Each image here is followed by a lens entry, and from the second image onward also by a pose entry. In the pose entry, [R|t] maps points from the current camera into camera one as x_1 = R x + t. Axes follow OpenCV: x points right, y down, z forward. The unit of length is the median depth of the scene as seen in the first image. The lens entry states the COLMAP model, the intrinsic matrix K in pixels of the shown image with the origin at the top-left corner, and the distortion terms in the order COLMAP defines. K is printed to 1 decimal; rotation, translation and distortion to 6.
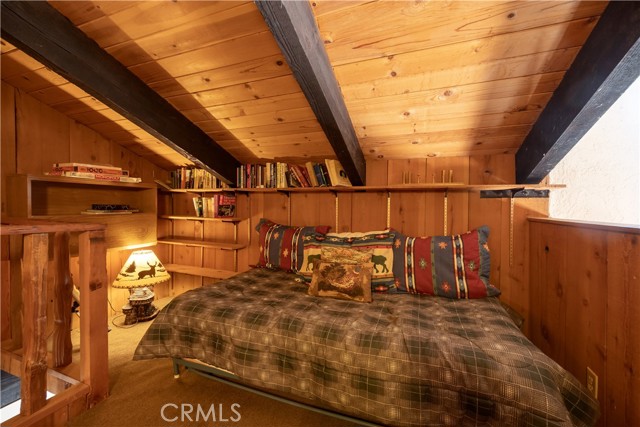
lens RADIAL K [[248.6, 0, 313.6], [0, 248.6, 210.4], [0, 0, 1]] dist [0.007361, -0.003353]
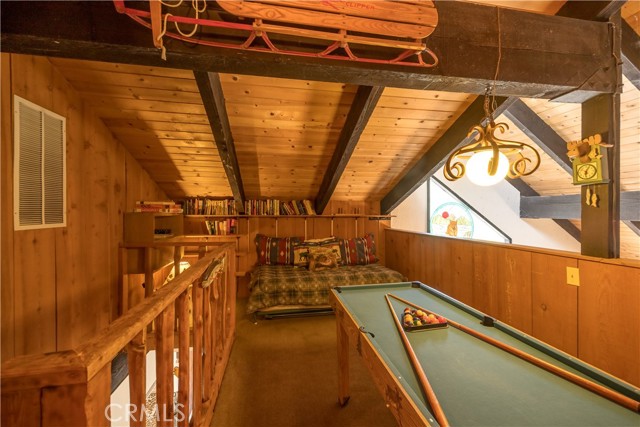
lens RADIAL K [[248.6, 0, 325.7], [0, 248.6, 212.9], [0, 0, 1]] dist [0.007361, -0.003353]
pose [[0.831524, -0.002081, 0.555486, -0.836630], [0.012316, 0.999816, -0.014690, -0.082088], [-0.555353, 0.019057, 0.831396, -0.604504]]
